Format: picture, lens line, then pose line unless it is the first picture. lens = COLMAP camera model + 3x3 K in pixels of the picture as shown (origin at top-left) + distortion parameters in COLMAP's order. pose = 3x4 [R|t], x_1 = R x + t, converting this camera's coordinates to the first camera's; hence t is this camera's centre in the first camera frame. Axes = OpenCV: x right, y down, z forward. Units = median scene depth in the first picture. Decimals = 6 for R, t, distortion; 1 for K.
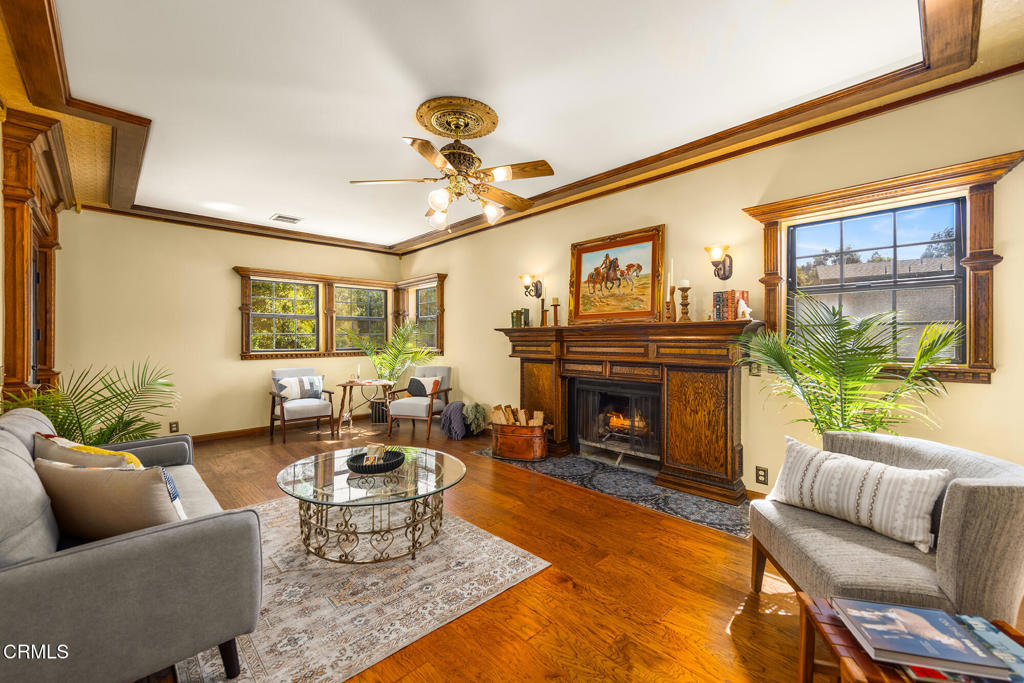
lens RADIAL K [[424.6, 0, 512.0], [0, 424.6, 341.5], [0, 0, 1]] dist [-0.000435, -0.000051]
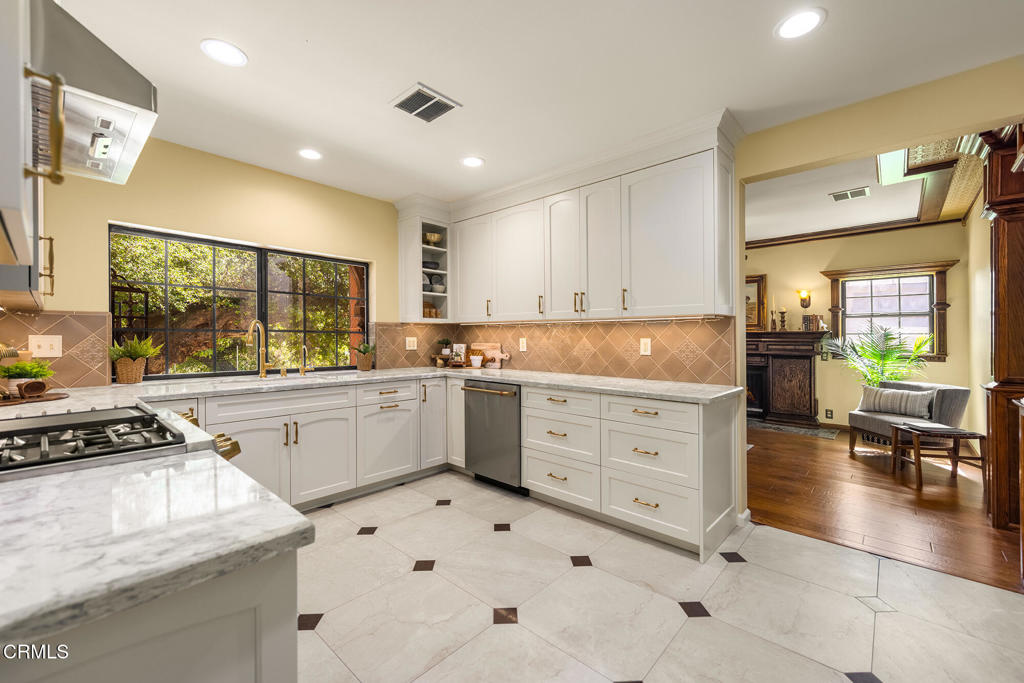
lens RADIAL K [[421.4, 0, 512.0], [0, 421.4, 336.1], [0, 0, 1]] dist [0.000494, 0.000145]
pose [[0.997946, 0.006174, 0.063768, -0.935153], [-0.005391, 0.999908, -0.012439, 0.004004], [-0.063839, 0.012070, 0.997887, -0.773689]]
